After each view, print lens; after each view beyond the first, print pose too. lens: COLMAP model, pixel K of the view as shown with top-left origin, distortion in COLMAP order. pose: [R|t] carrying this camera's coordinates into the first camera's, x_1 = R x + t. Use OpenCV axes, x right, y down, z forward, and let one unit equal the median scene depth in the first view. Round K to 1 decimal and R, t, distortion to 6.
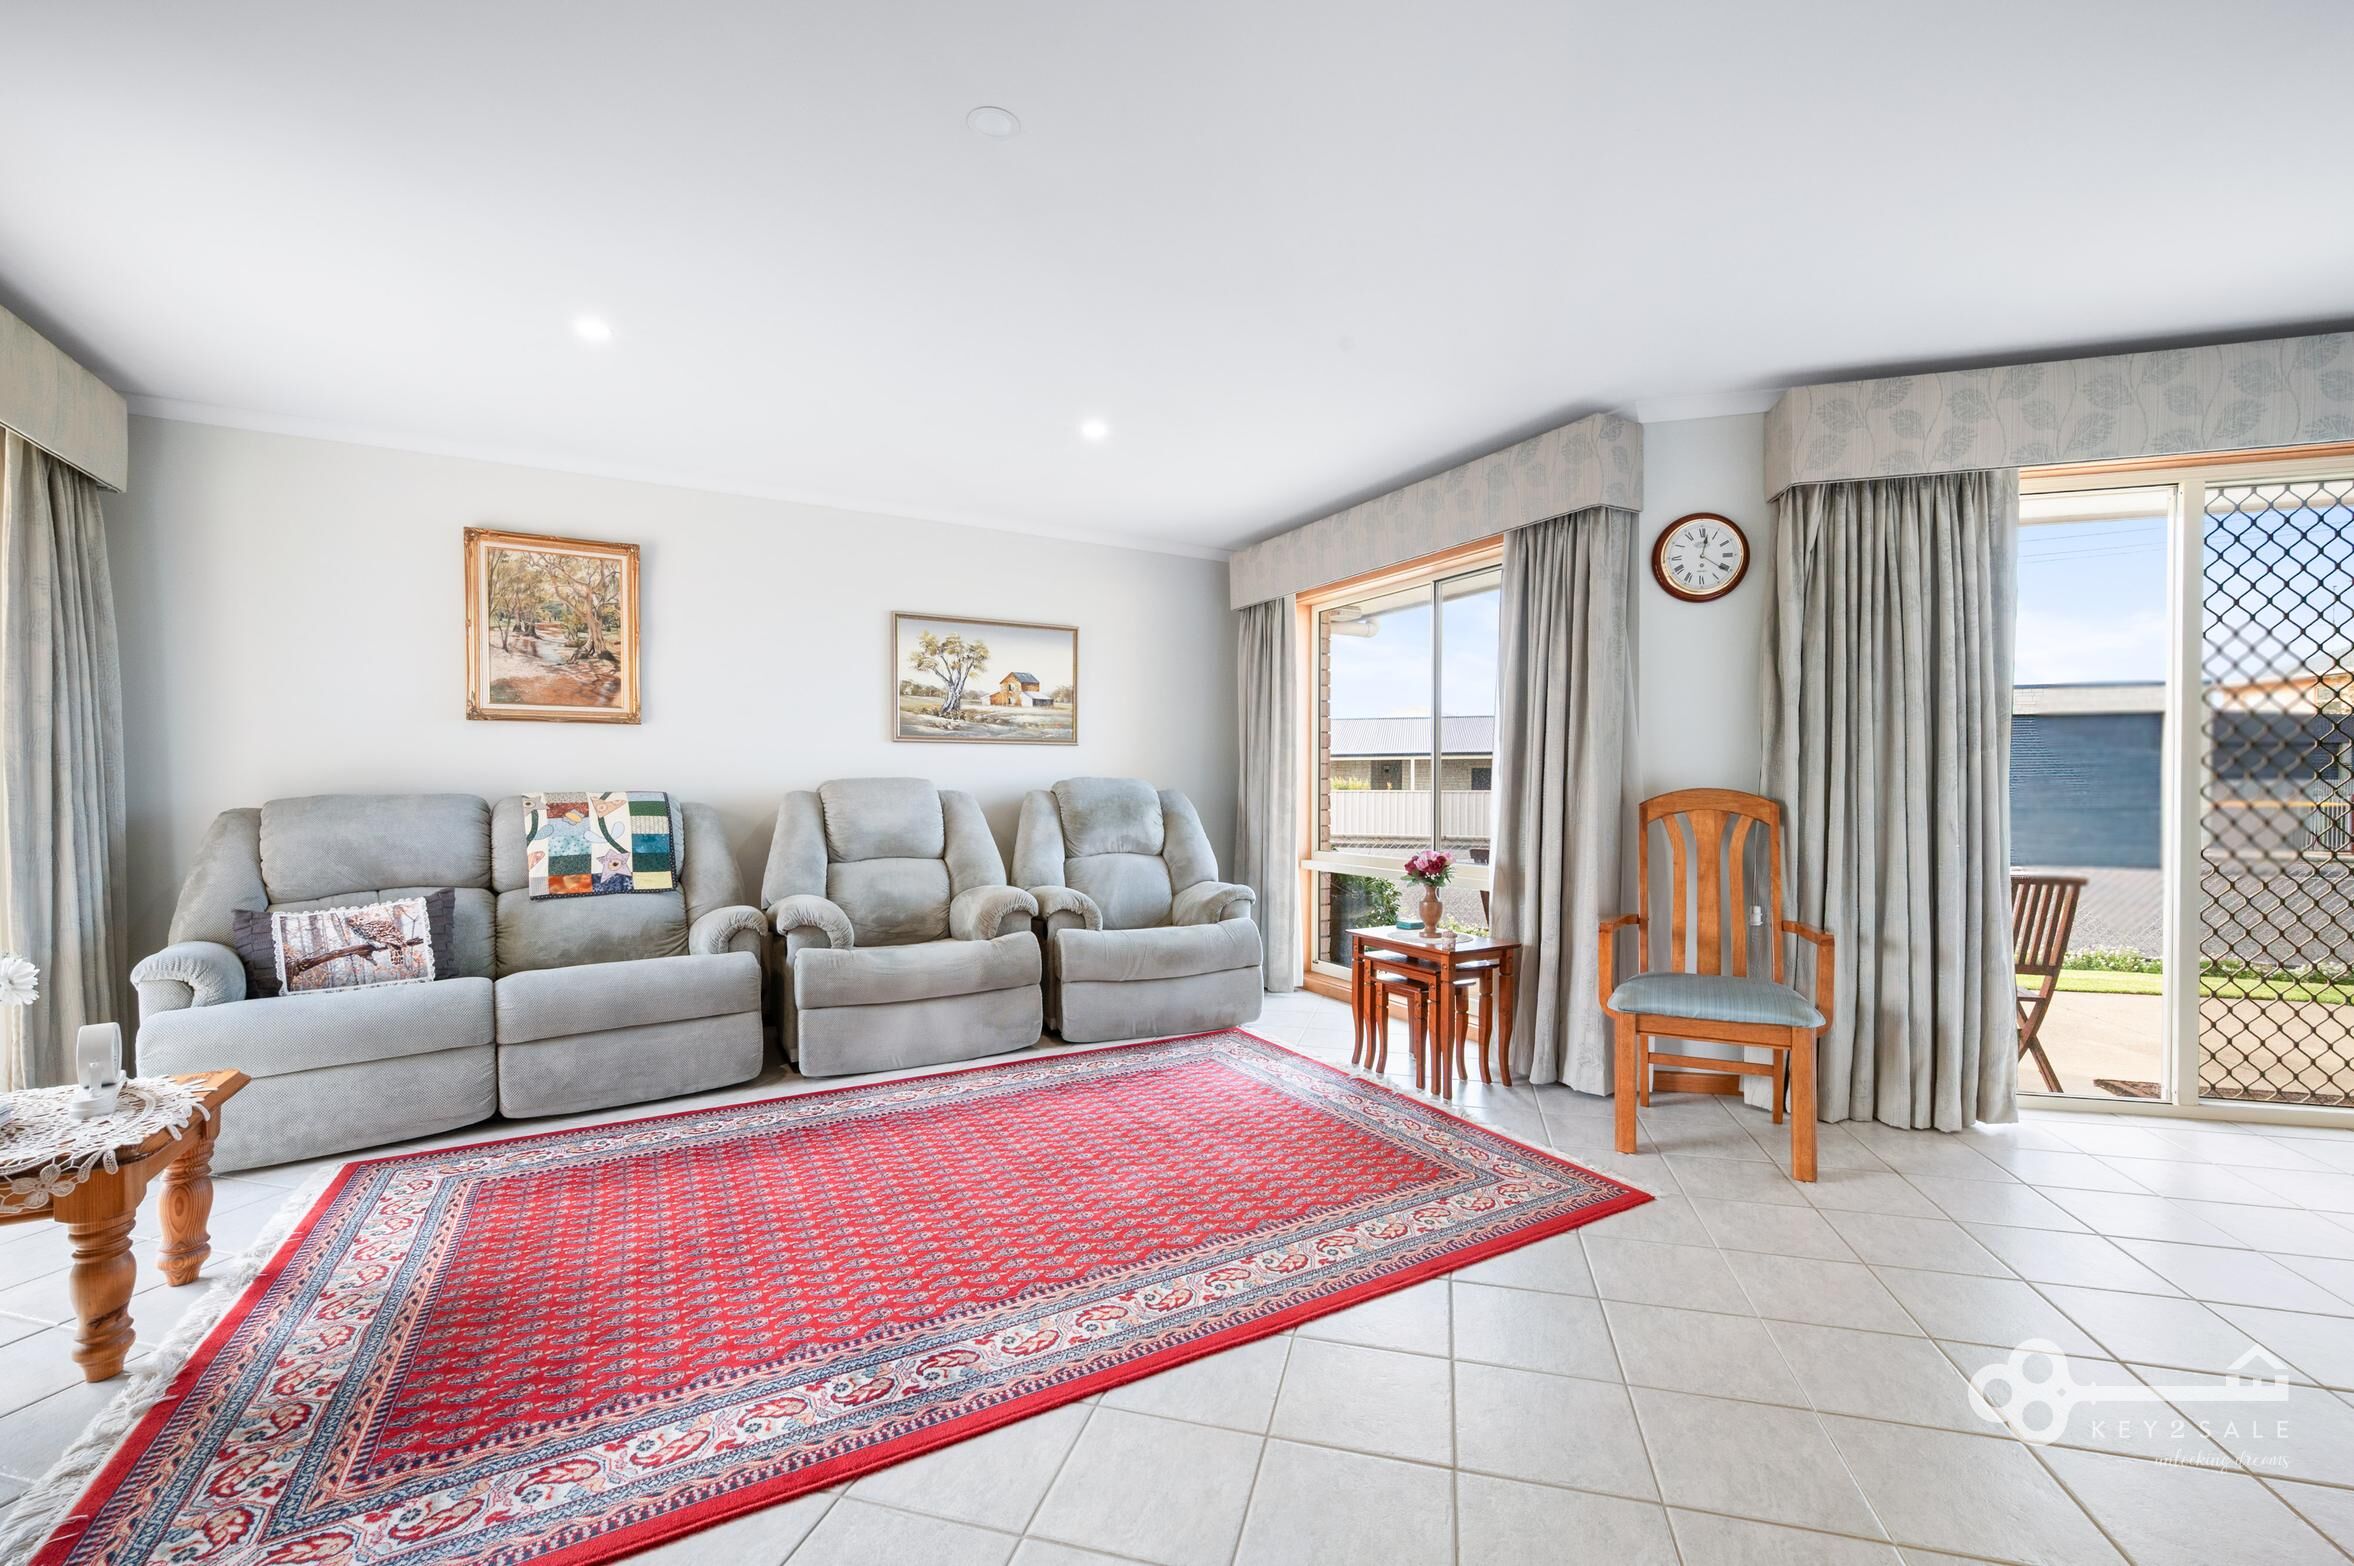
lens RADIAL K [[943.8, 0, 1176.6], [0, 943.8, 795.9], [0, 0, 1]] dist [0.000813, 0.000136]
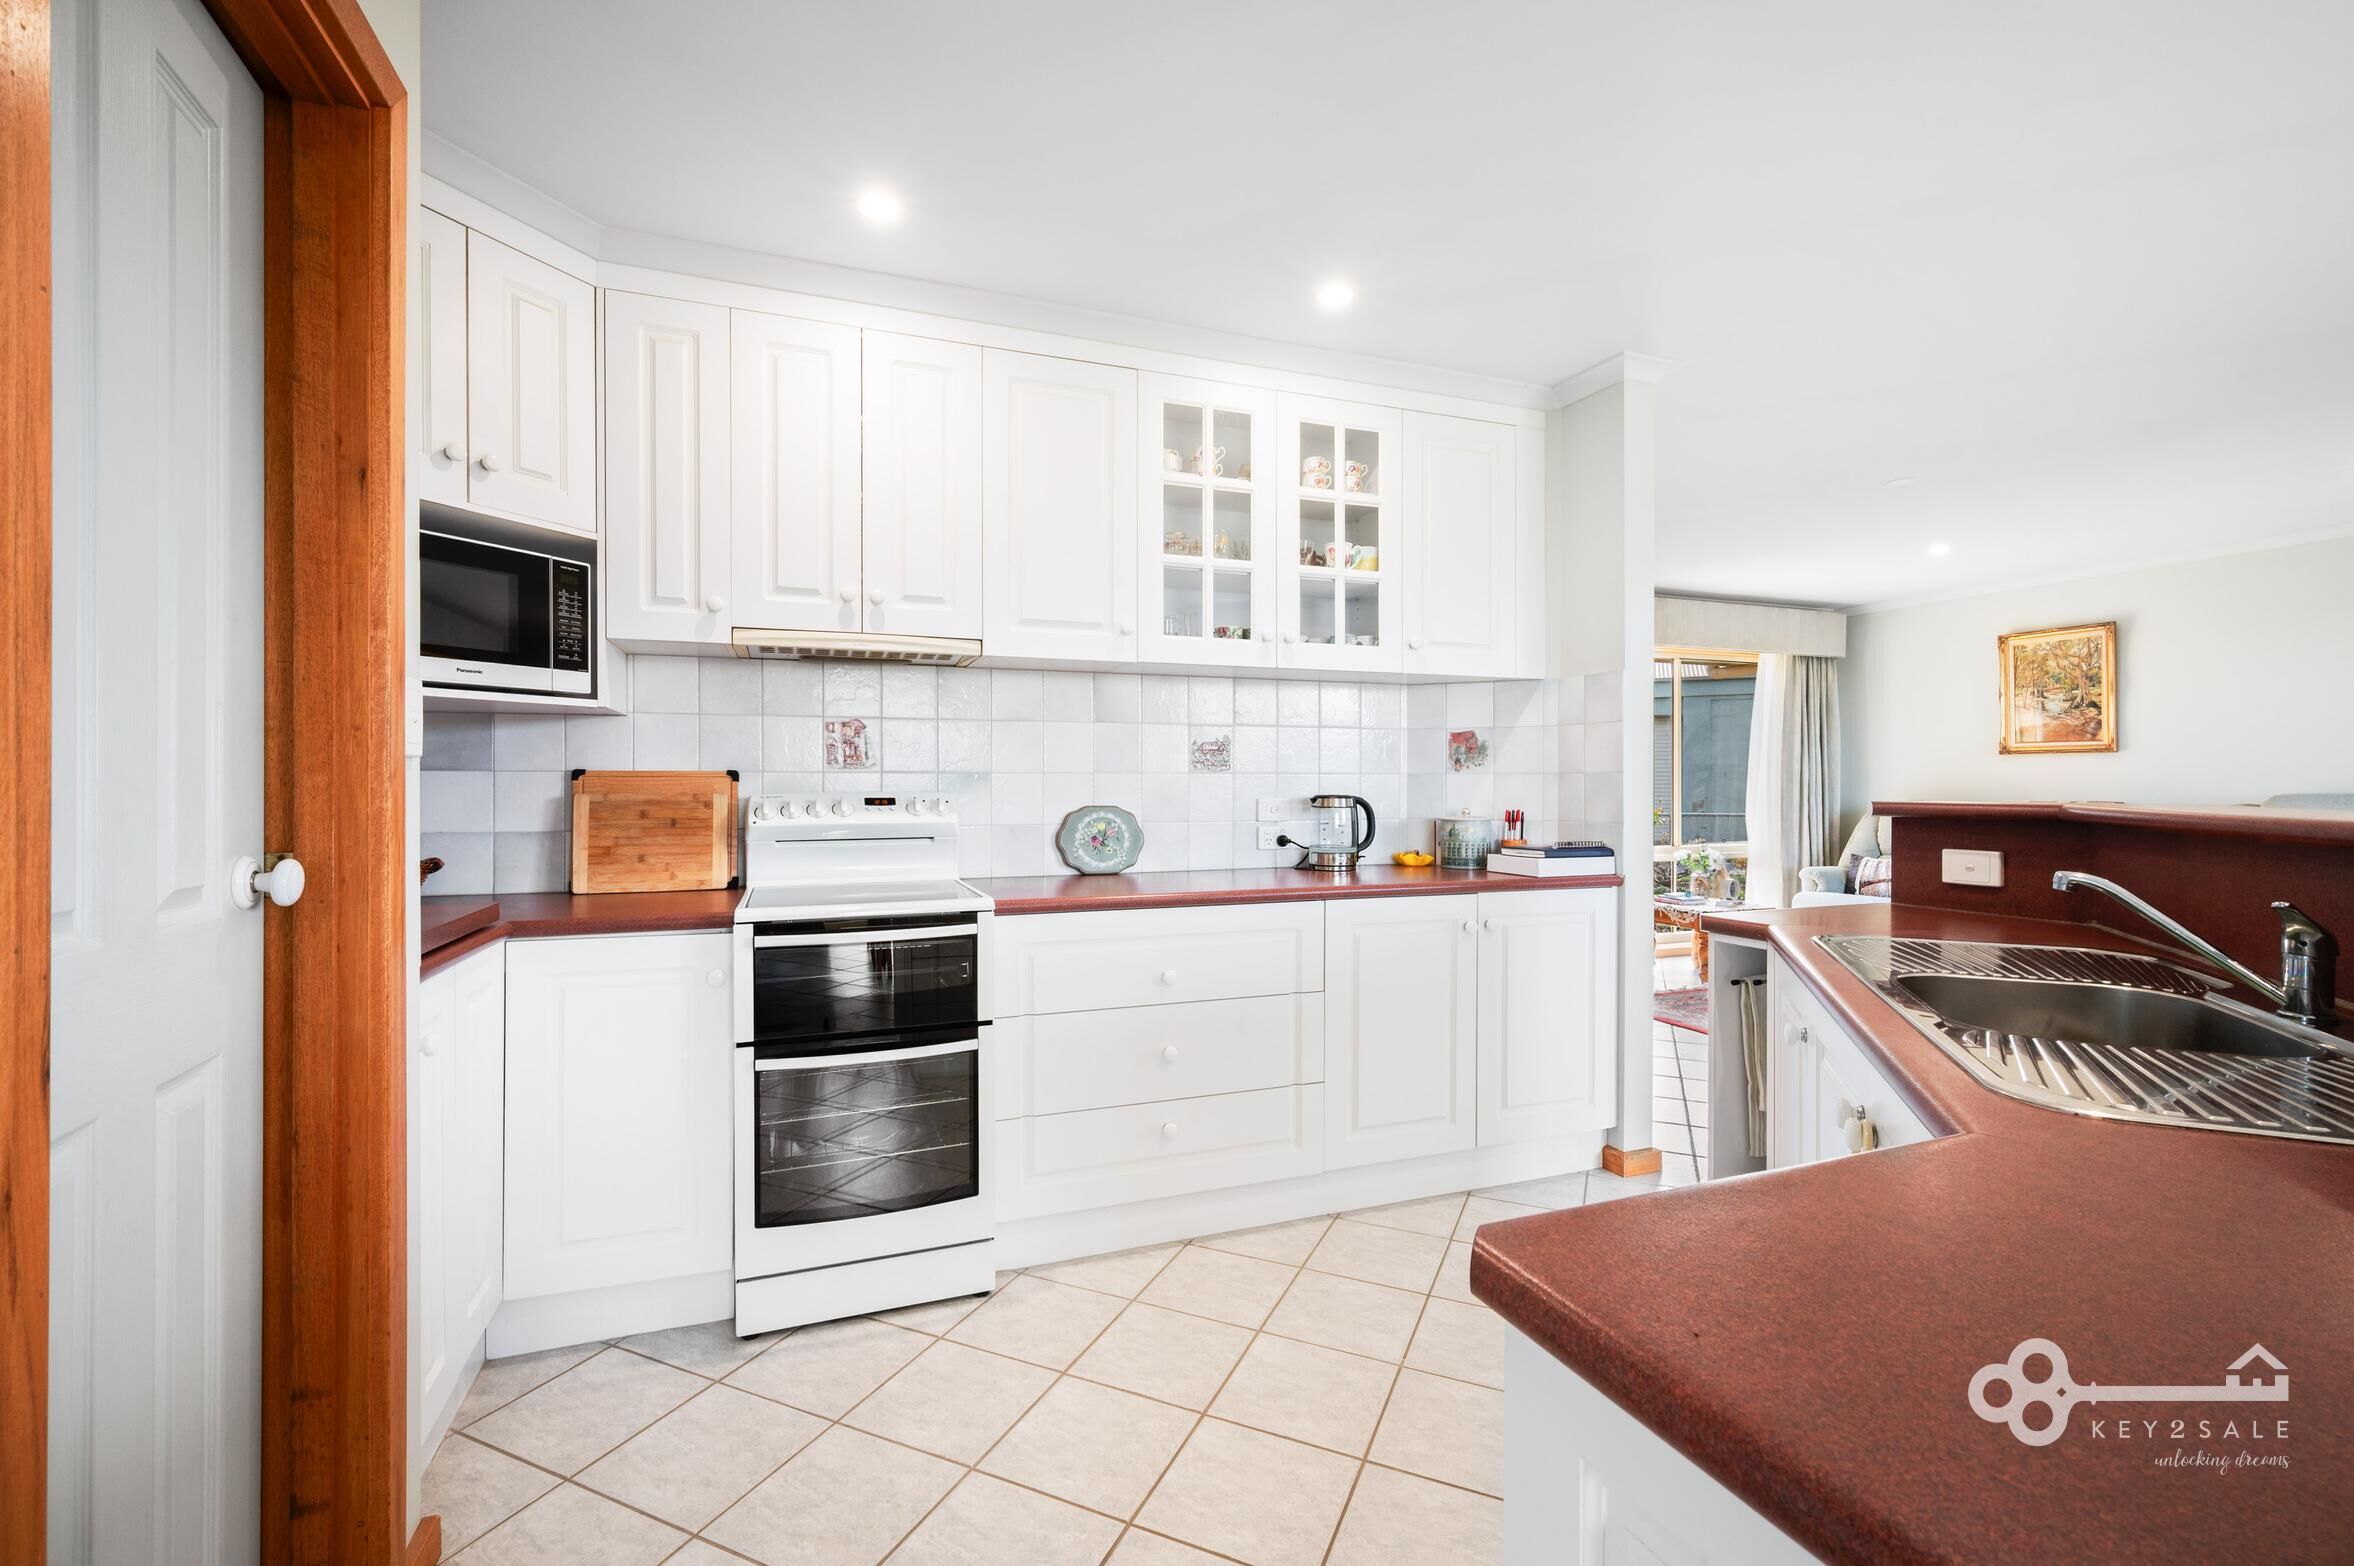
lens RADIAL K [[1024.5, 0, 1177.0], [0, 1024.5, 783.0], [0, 0, 1]] dist [-0.000847, -0.000289]
pose [[-0.154409, 0.003576, -0.988001, 1.116555], [-0.012027, 0.999913, 0.005498, -0.024198], [0.987934, 0.012731, -0.154352, -0.106835]]
